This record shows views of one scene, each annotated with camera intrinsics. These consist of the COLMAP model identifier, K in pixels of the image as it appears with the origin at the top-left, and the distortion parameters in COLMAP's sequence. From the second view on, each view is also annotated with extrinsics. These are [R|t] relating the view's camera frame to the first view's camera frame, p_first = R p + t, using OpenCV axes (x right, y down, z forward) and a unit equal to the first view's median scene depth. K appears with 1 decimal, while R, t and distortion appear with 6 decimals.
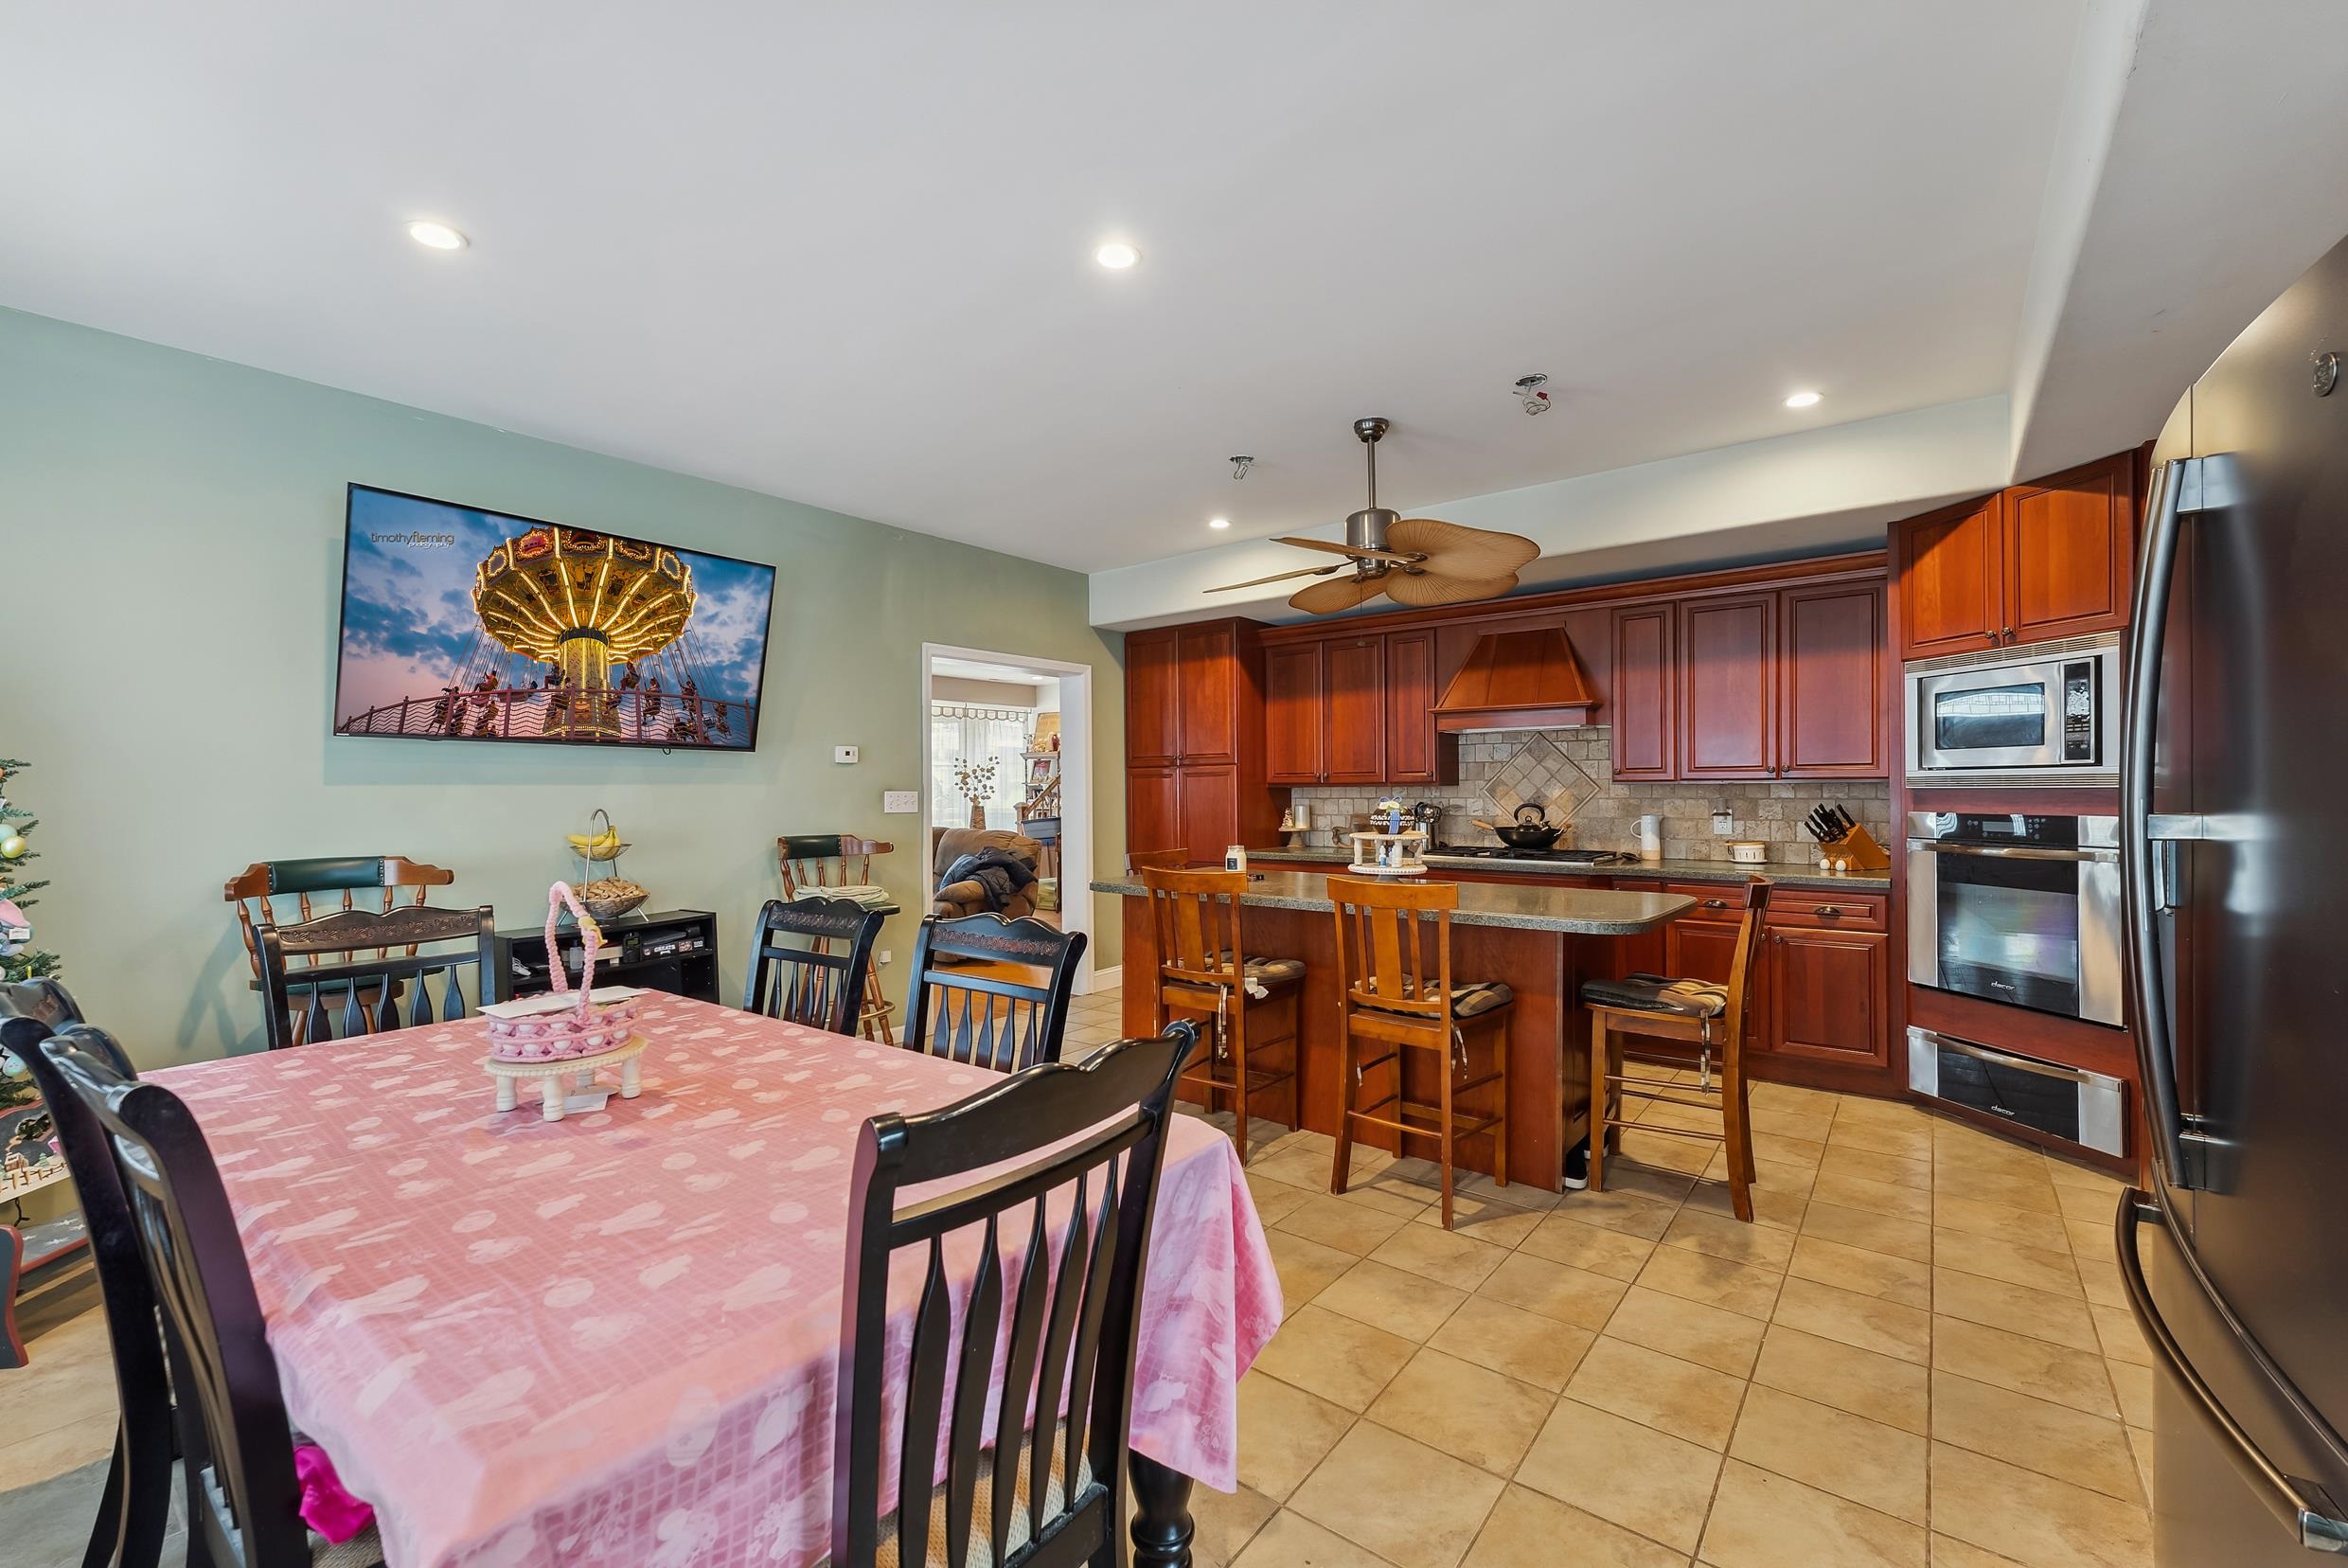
lens RADIAL K [[958.8, 0, 1162.2], [0, 958.8, 799.0], [0, 0, 1]] dist [0.002330, -0.000124]
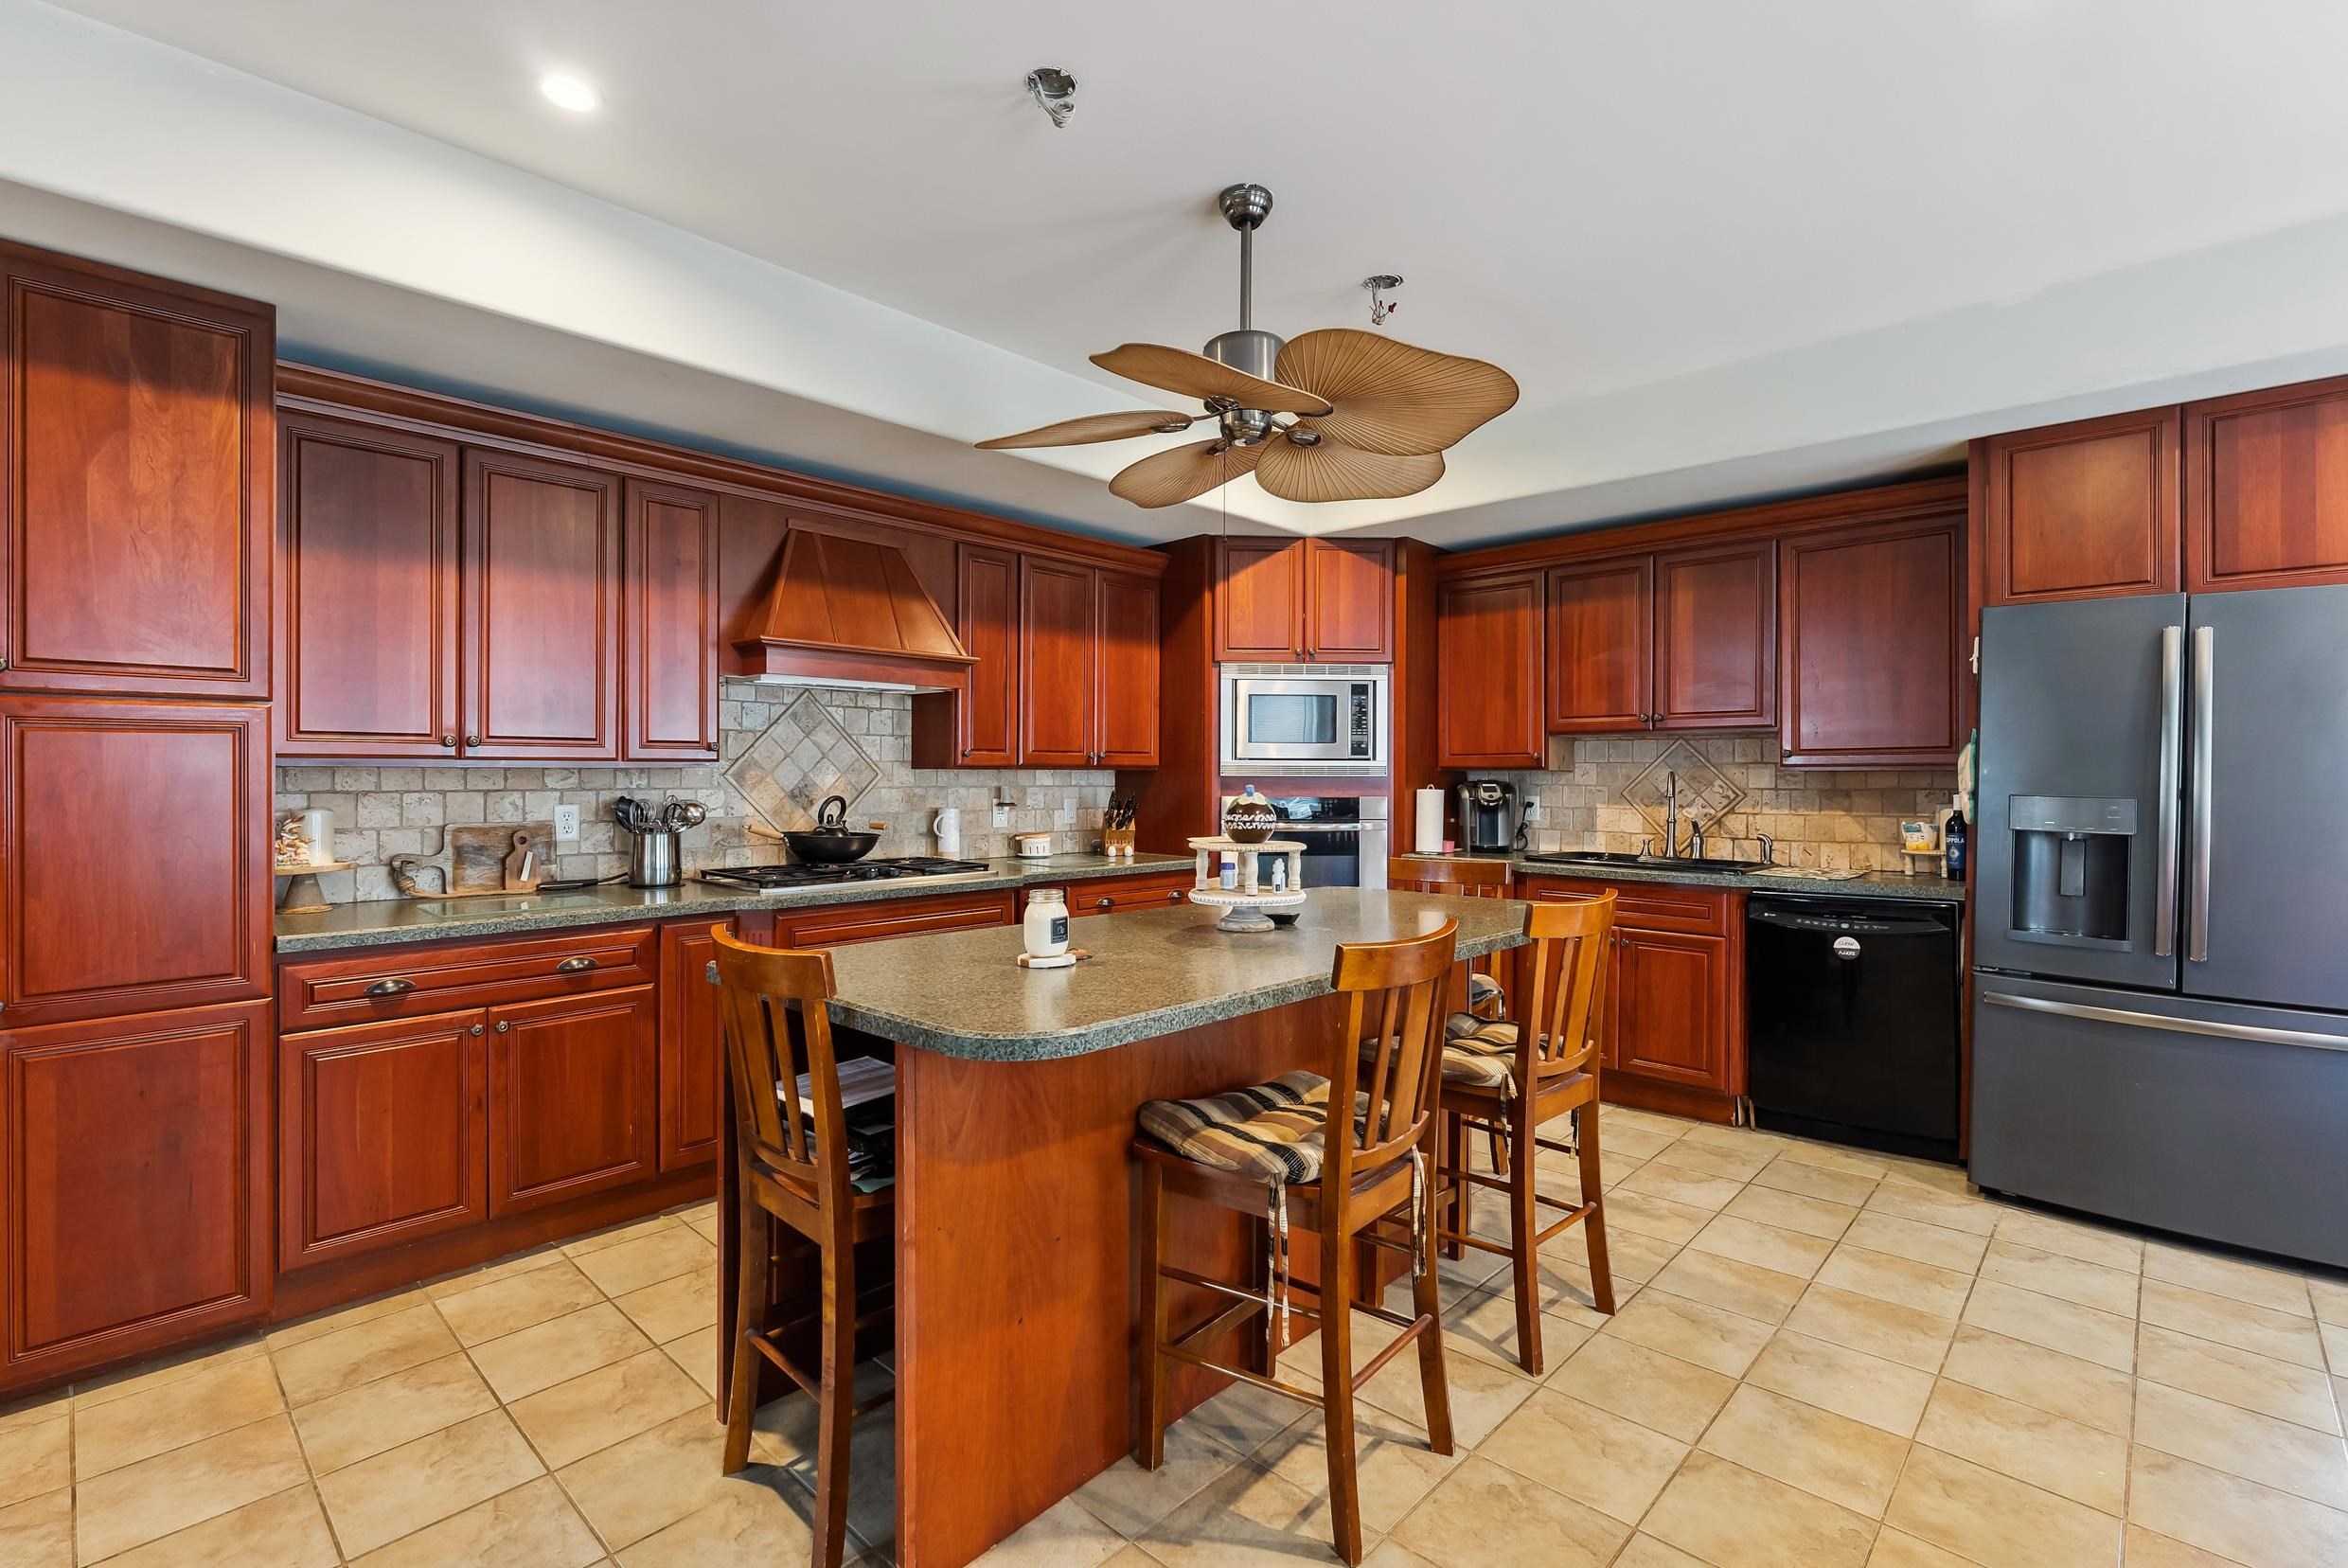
lens RADIAL K [[1064.0, 0, 1188.8], [0, 1064.0, 775.6], [0, 0, 1]] dist [0.001172, -0.000111]
pose [[0.060777, 0.003301, 0.998146, -0.470482], [0.005718, 0.999977, -0.003656, -0.007421], [-0.998135, 0.005929, 0.060757, 0.975429]]
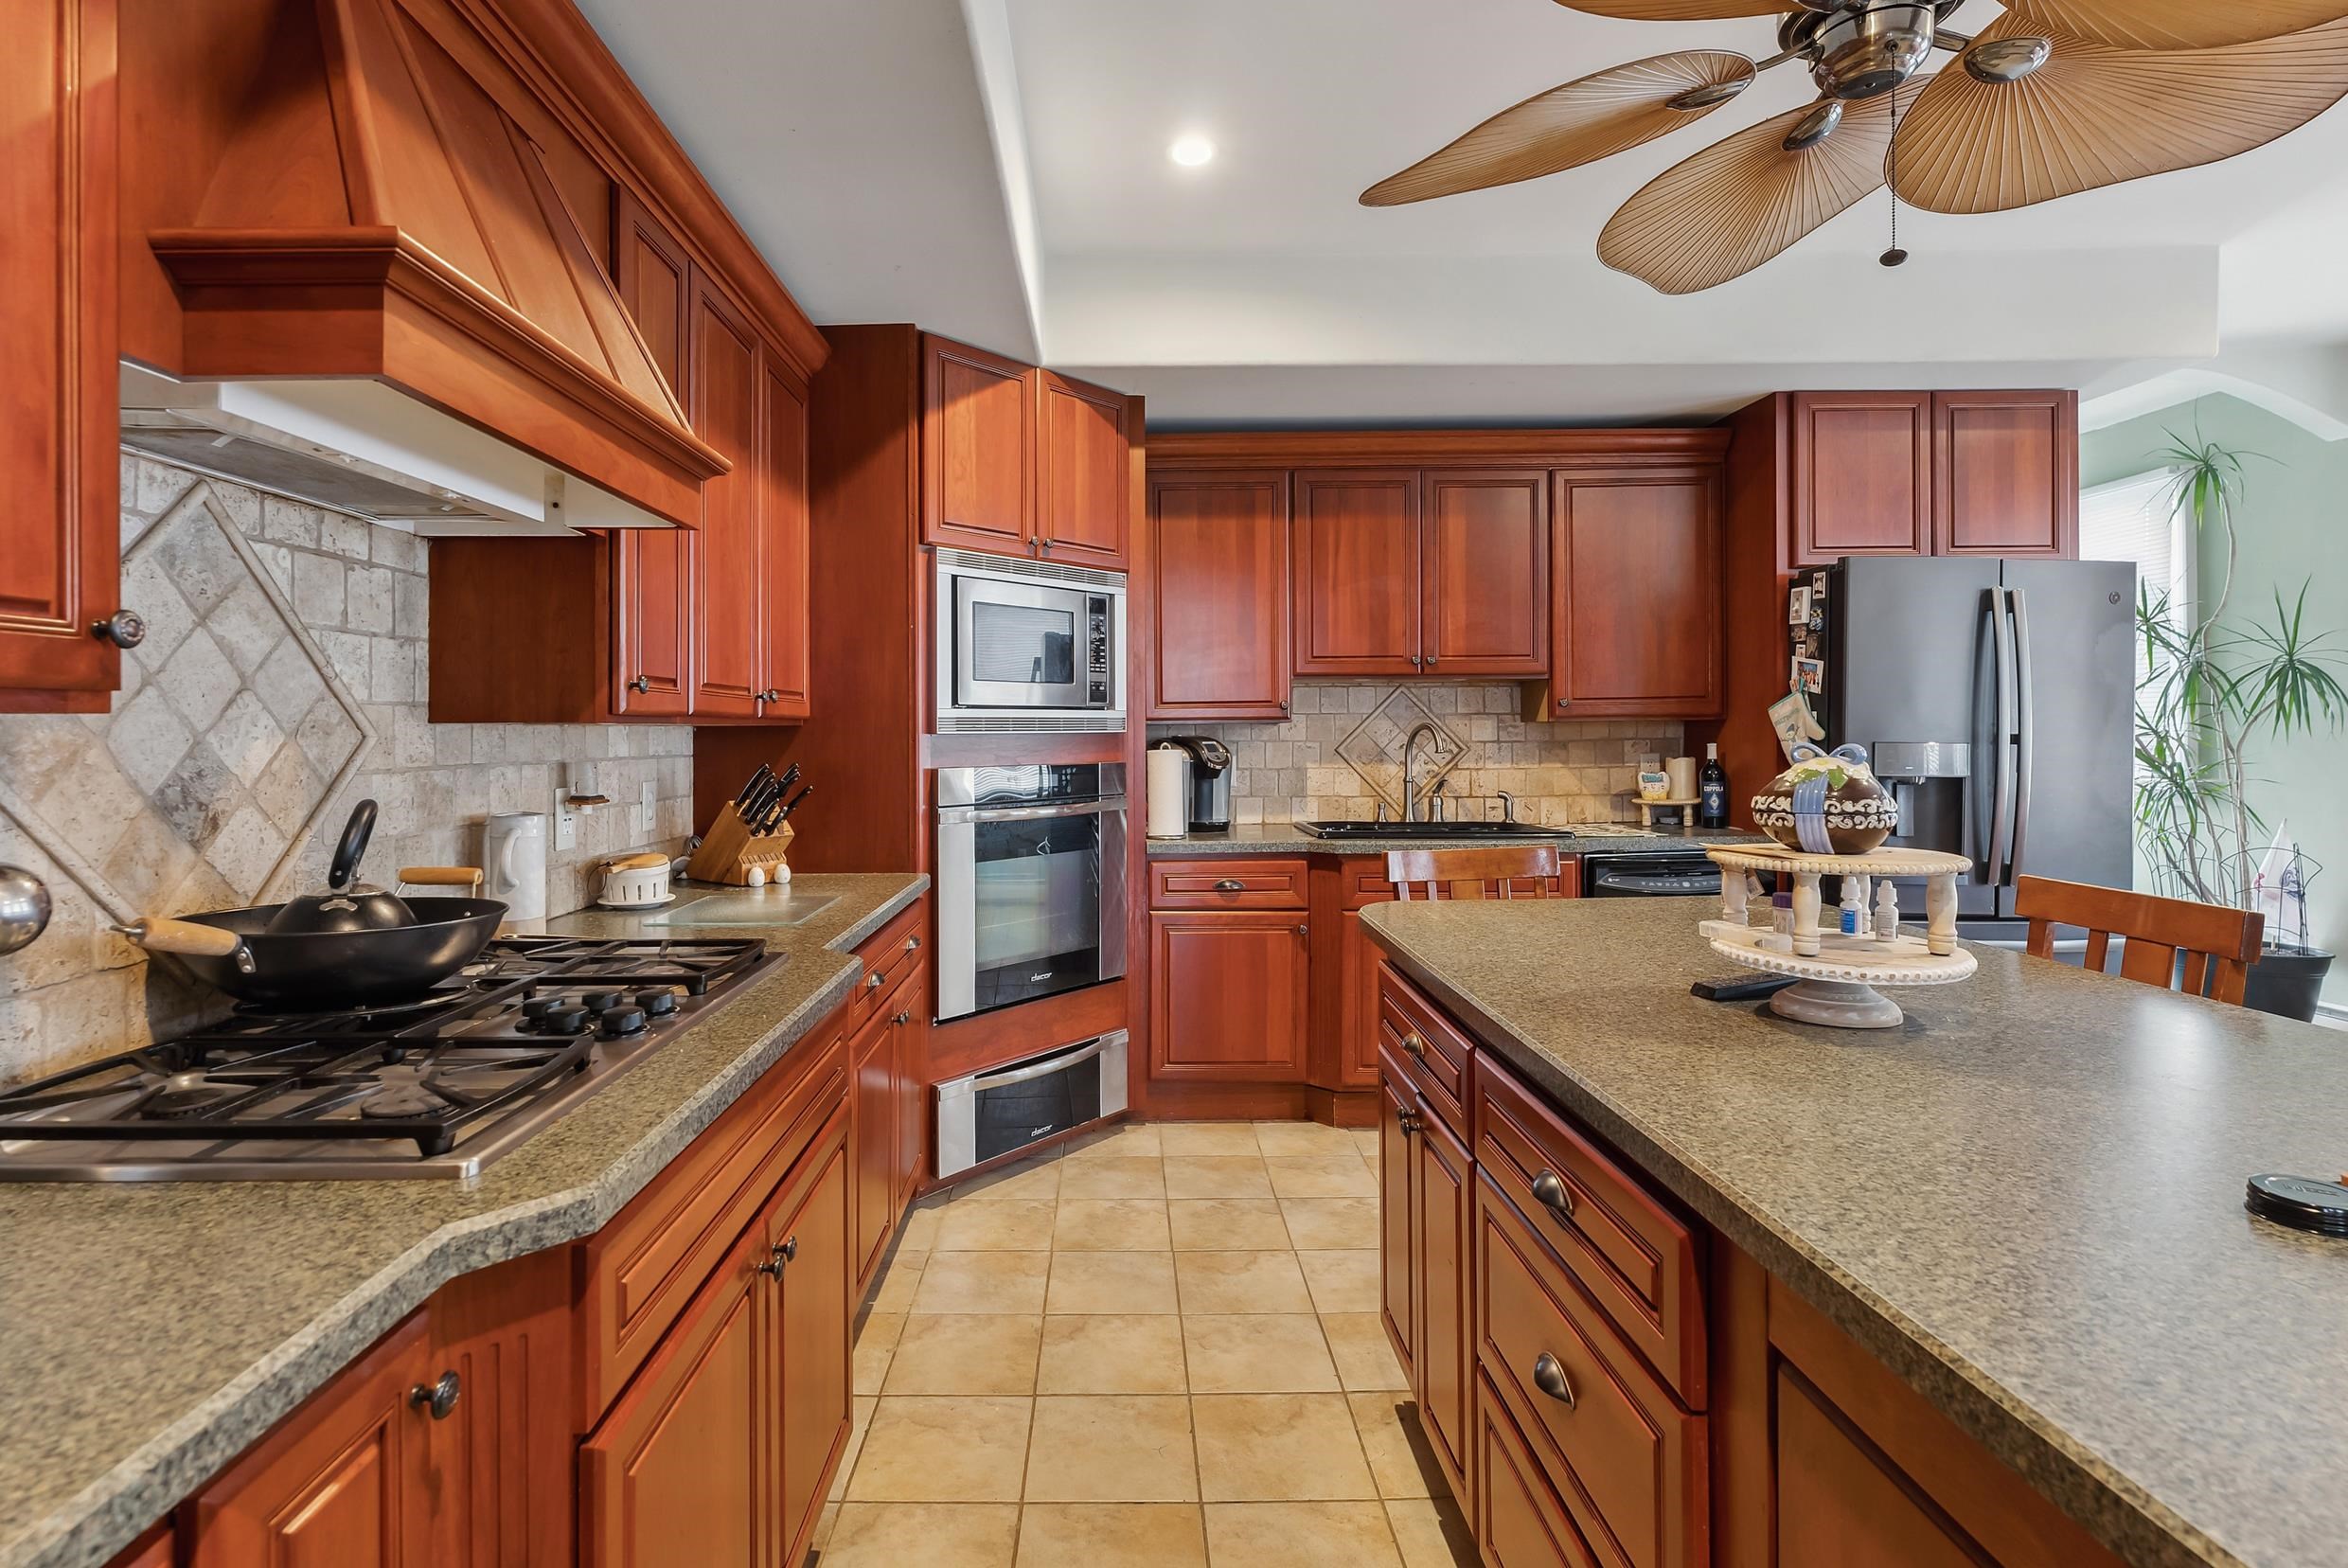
lens RADIAL K [[1117.0, 0, 1118.9], [0, 1117.0, 732.2], [0, 0, 1]] dist [0.004316, 0.000219]
pose [[-0.631730, 0.008243, 0.775144, 0.088868], [0.016906, 0.999852, 0.003145, -0.012977], [-0.775004, 0.015091, -0.631776, 1.415189]]
